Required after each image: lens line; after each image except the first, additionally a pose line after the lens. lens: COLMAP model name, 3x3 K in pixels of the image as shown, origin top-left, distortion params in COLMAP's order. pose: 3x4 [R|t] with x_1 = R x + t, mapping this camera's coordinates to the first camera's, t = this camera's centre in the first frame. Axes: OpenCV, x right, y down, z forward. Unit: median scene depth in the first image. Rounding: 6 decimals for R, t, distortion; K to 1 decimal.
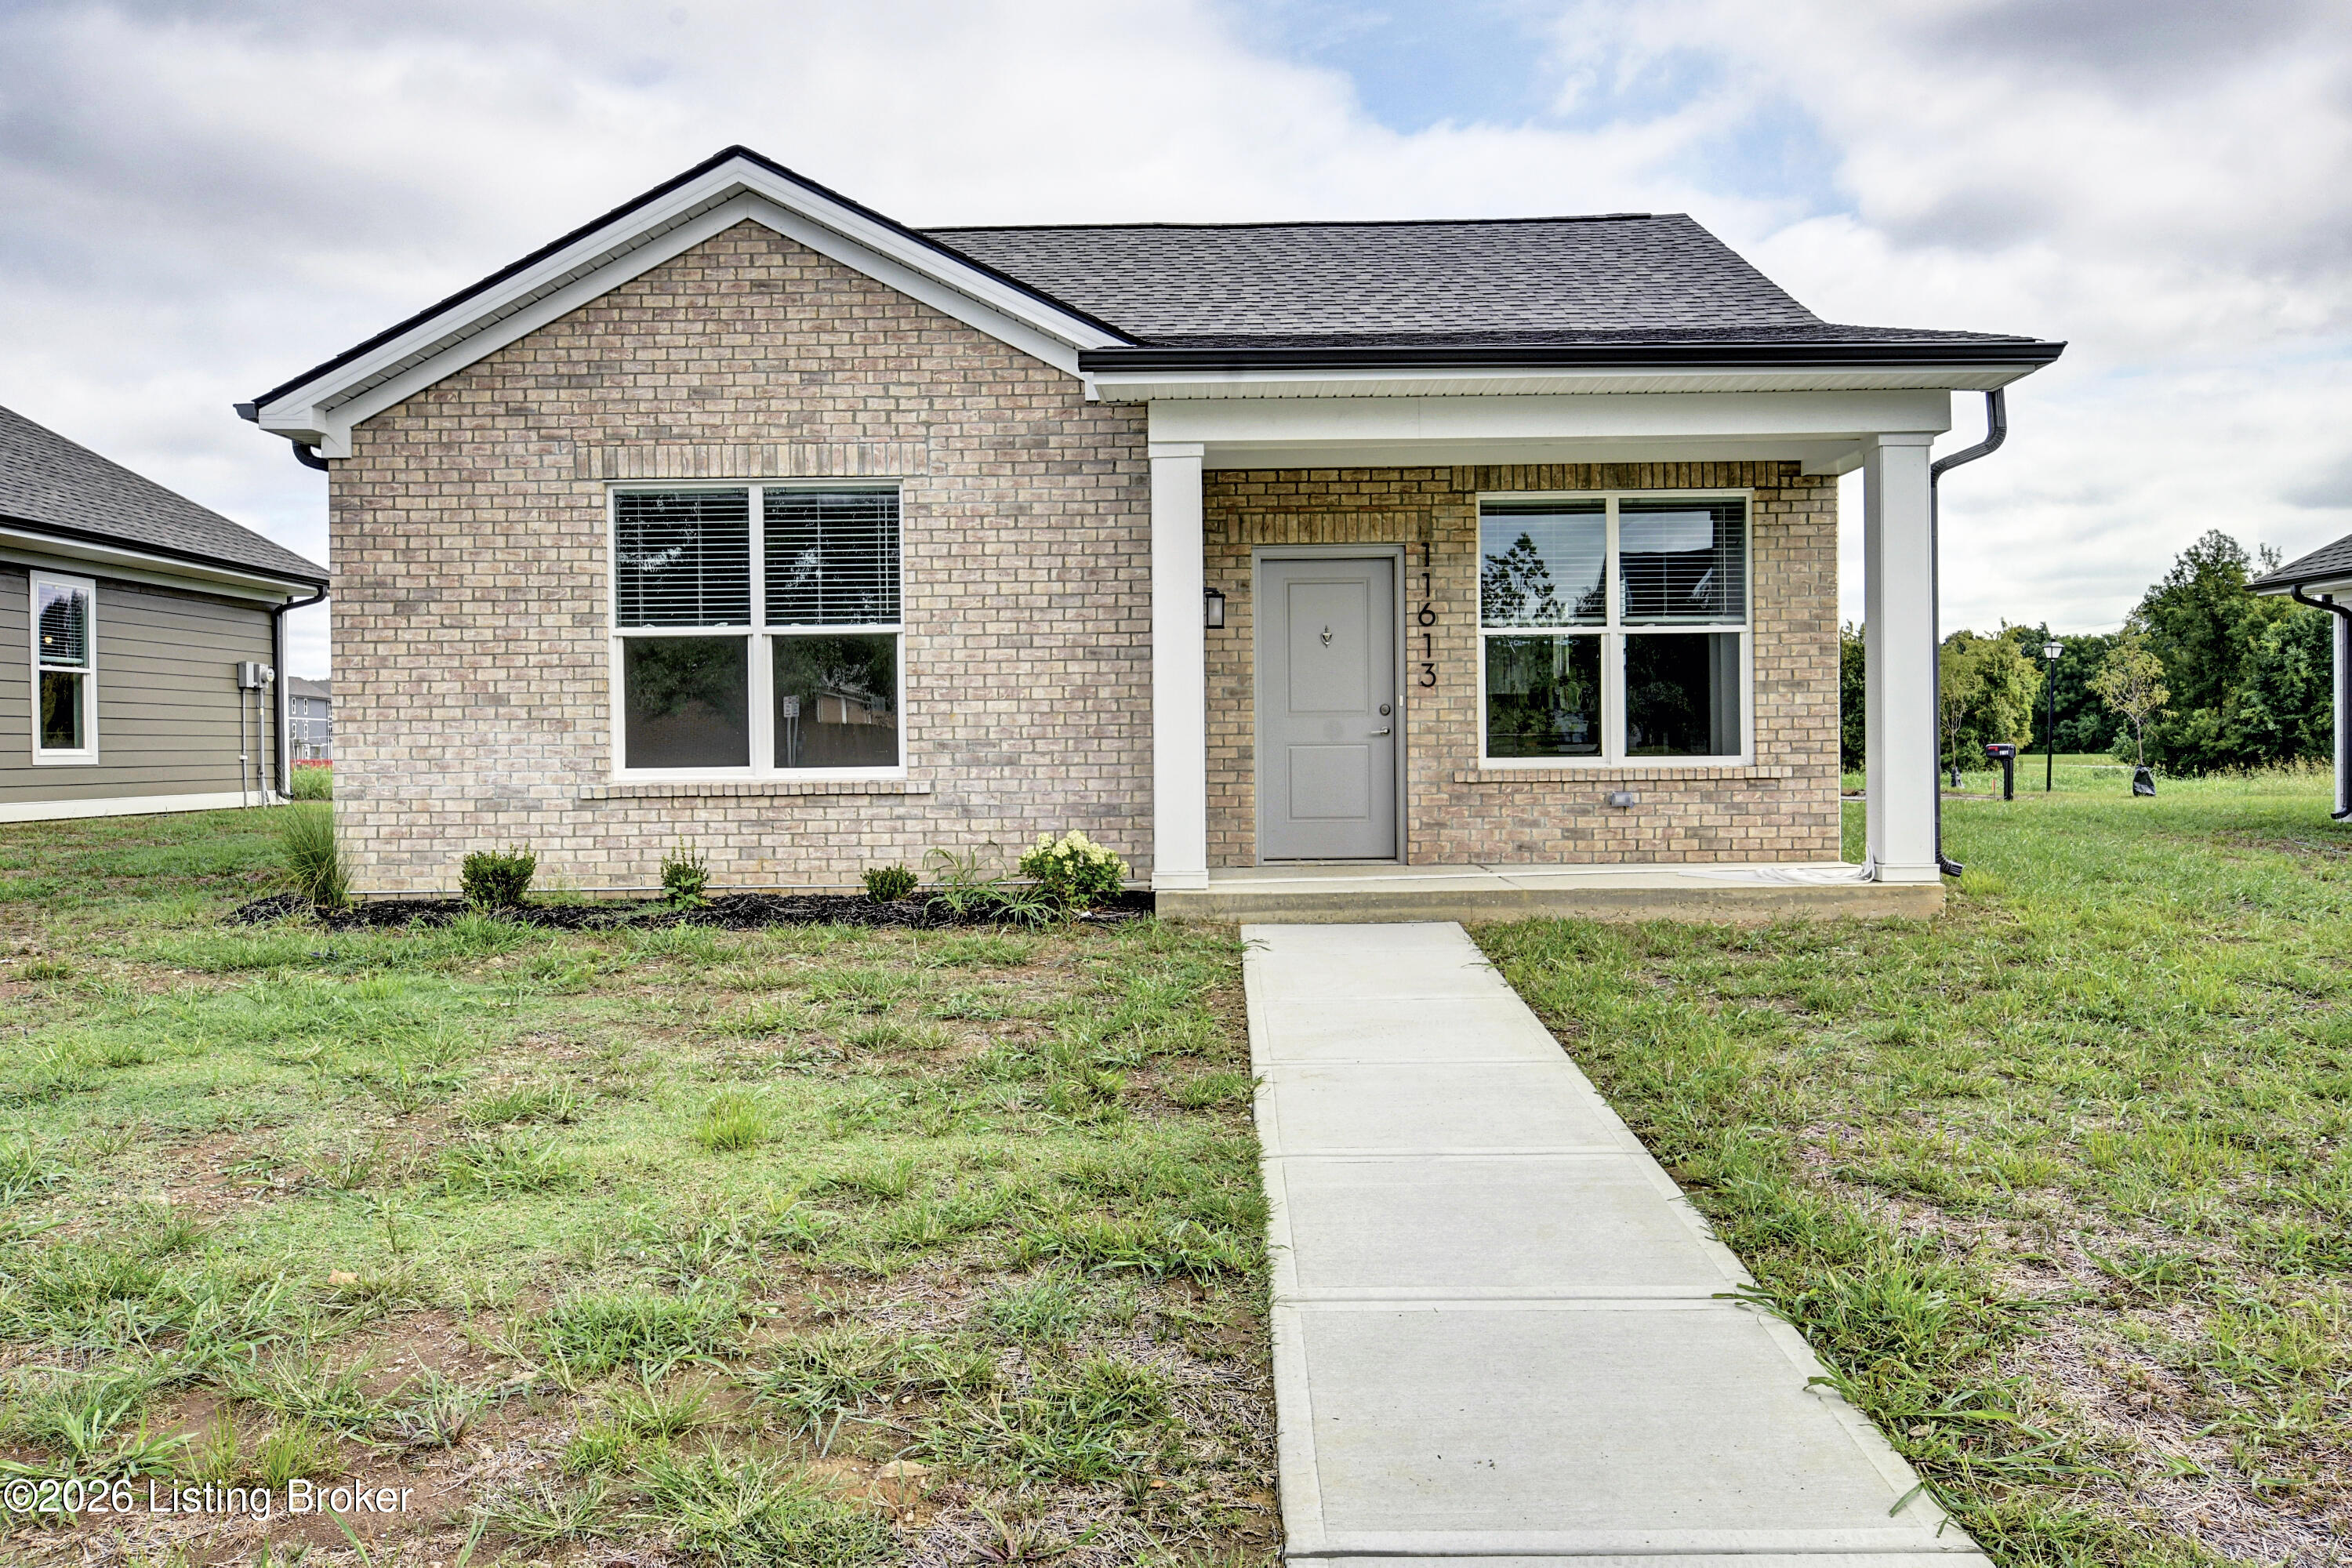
lens RADIAL K [[1812.1, 0, 1175.3], [0, 1812.1, 767.0], [0, 0, 1]] dist [-0.000511, -0.001281]
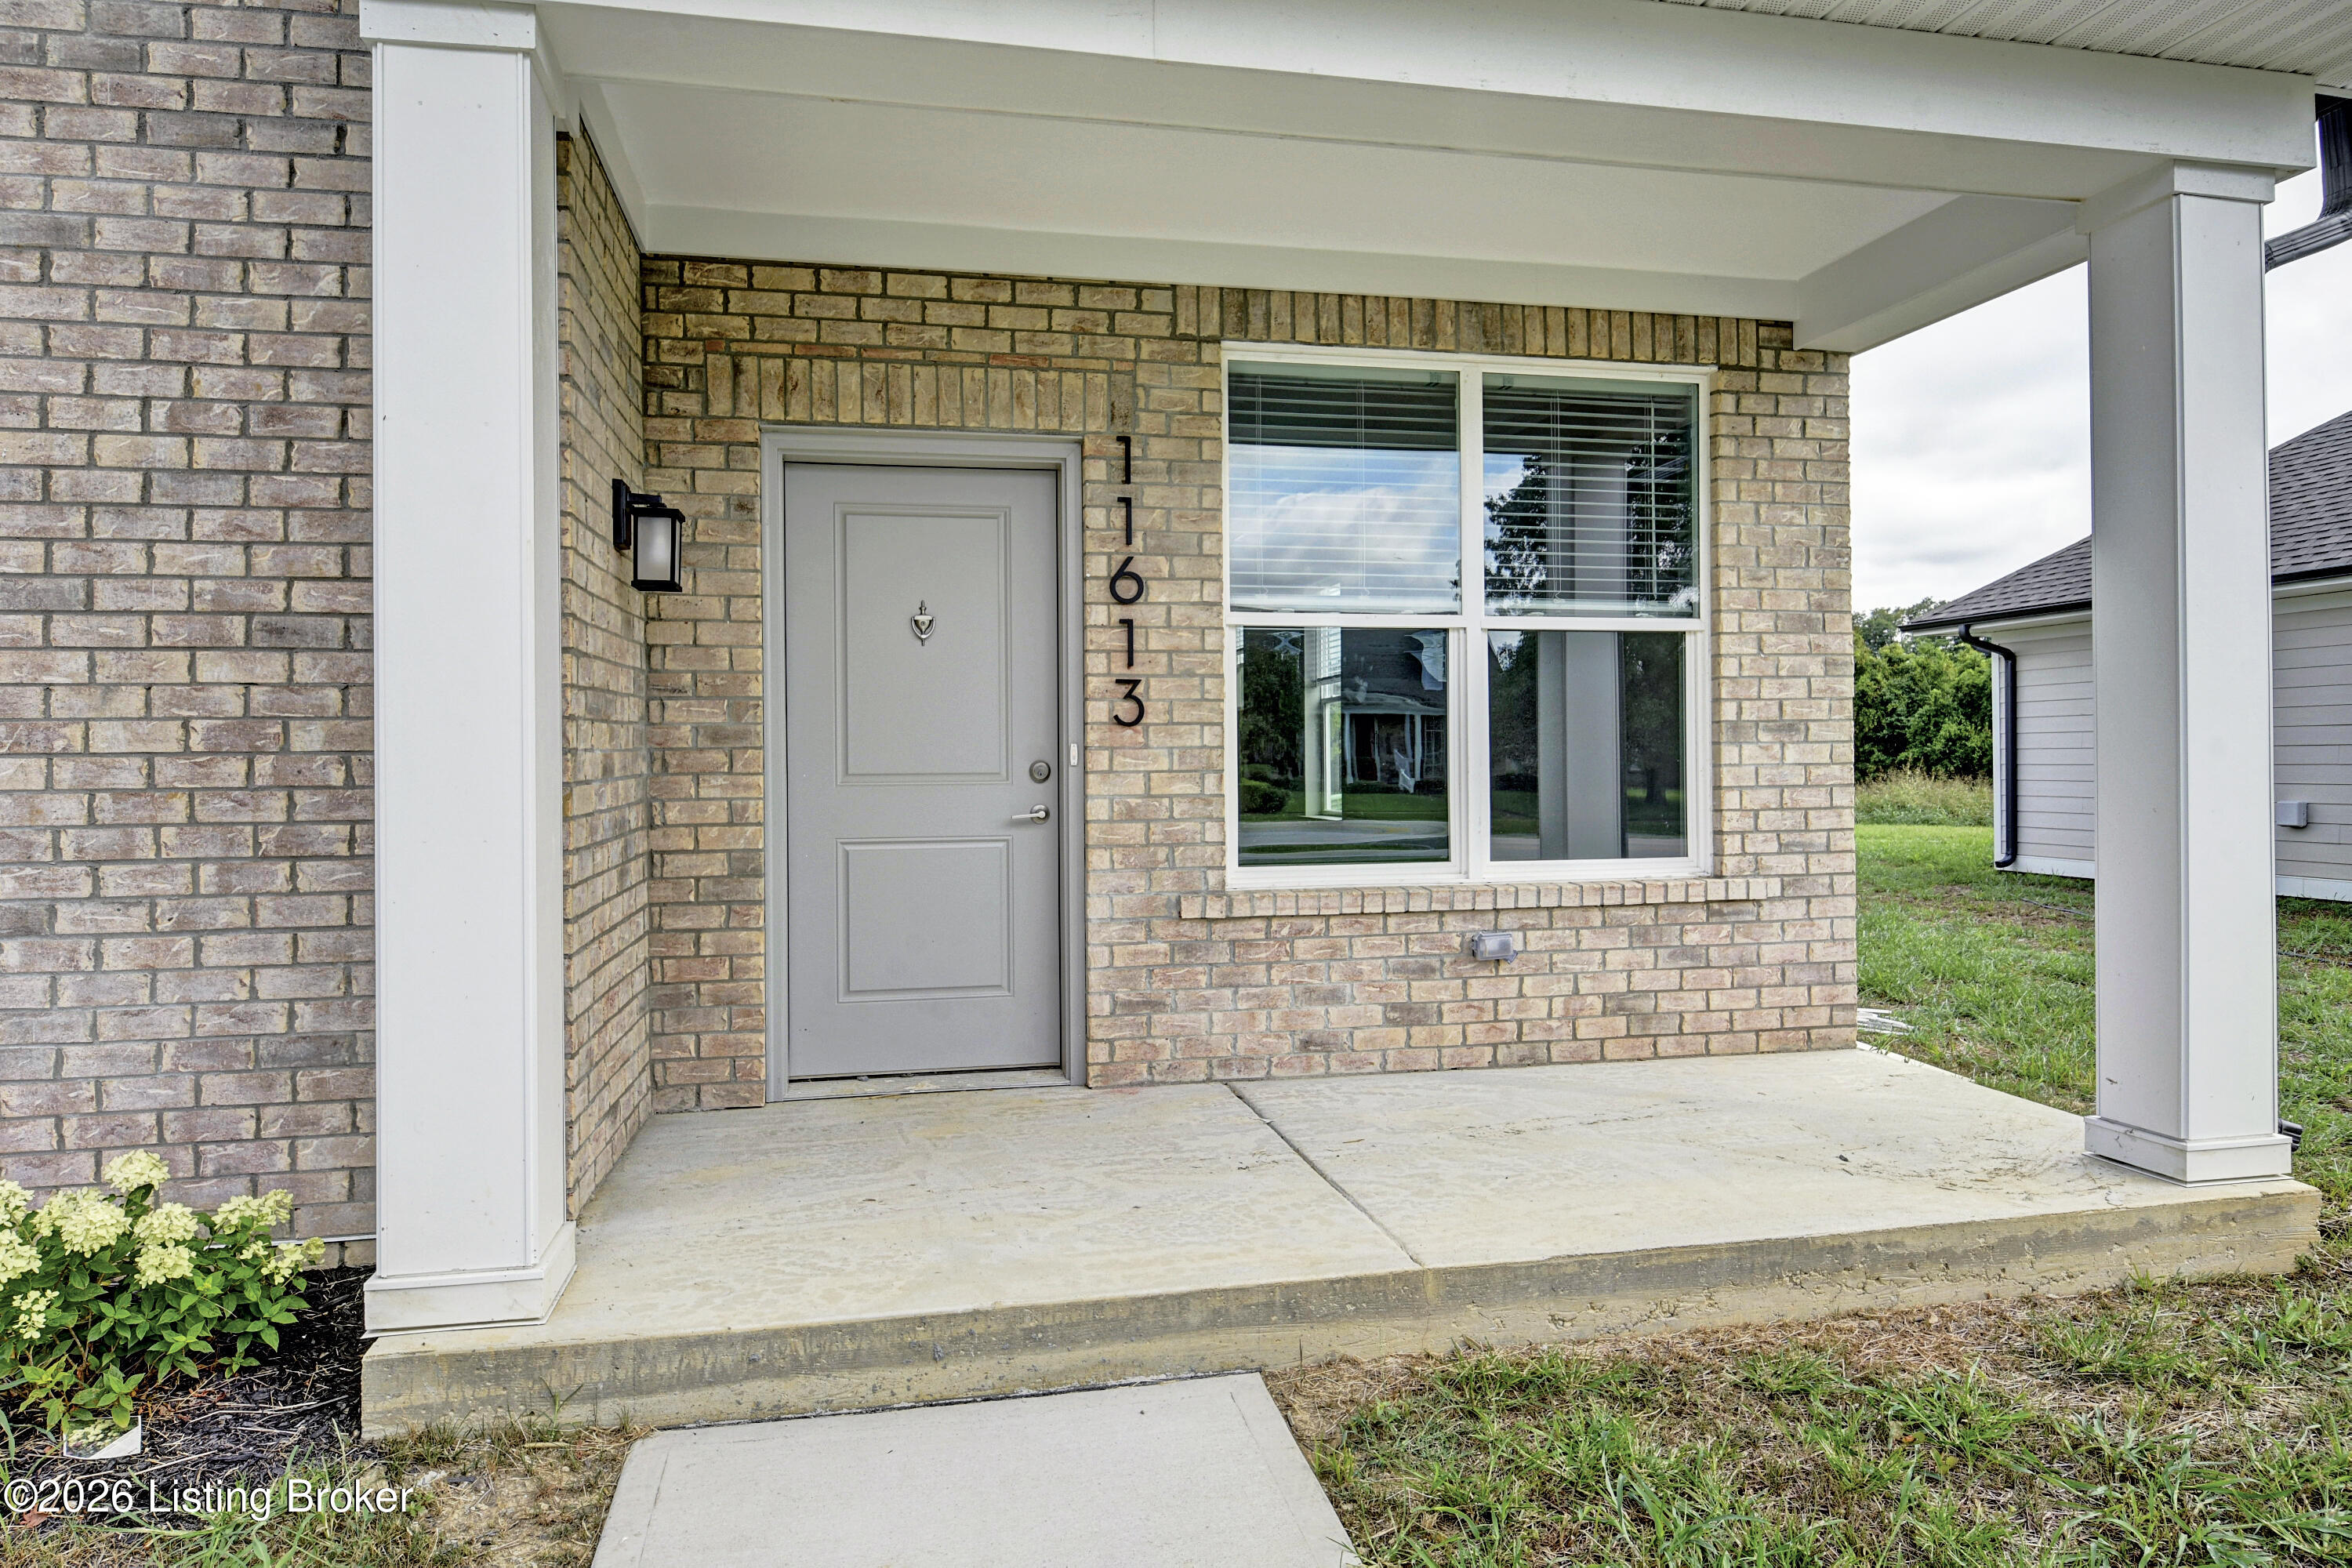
lens RADIAL K [[1464.5, 0, 1174.8], [0, 1464.5, 766.1], [0, 0, 1]] dist [0.001026, -0.010074]
pose [[0.974009, 0.002344, 0.226499, 0.066561], [0.000449, 0.999925, -0.012279, -0.031078], [-0.226510, 0.012062, 0.973934, 0.660625]]
